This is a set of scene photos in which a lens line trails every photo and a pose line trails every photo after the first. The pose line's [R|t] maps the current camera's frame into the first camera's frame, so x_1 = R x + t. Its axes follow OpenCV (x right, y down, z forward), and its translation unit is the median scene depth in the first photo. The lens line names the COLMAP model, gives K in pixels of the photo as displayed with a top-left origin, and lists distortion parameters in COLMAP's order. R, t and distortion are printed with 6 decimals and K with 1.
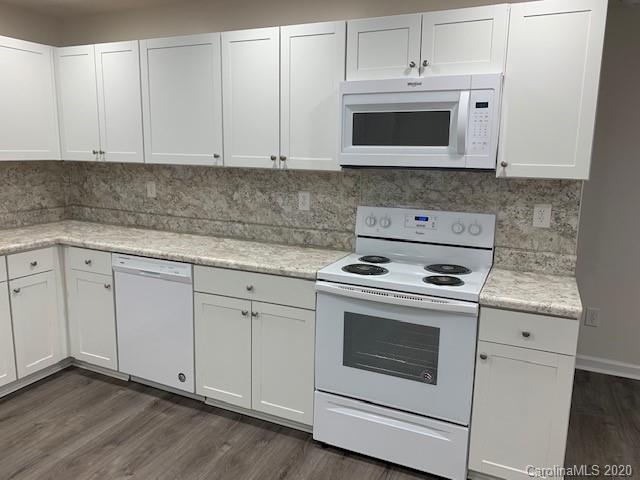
lens RADIAL K [[485.2, 0, 309.1], [0, 485.2, 232.6], [0, 0, 1]] dist [0.033240, -0.007301]
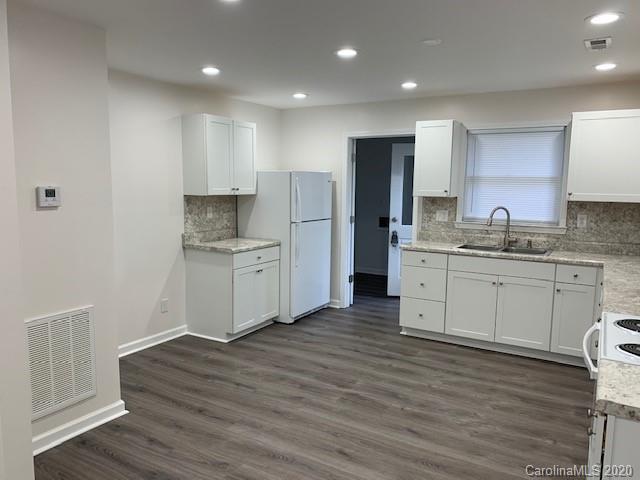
lens RADIAL K [[487.0, 0, 320.0], [0, 487.0, 240.0], [0, 0, 1]] dist [0.010753, 0.000063]
pose [[-0.081427, 0.098388, -0.991811, 0.920177], [-0.190750, 0.975183, 0.112399, -0.054776], [0.978256, 0.198340, -0.060639, 0.407324]]
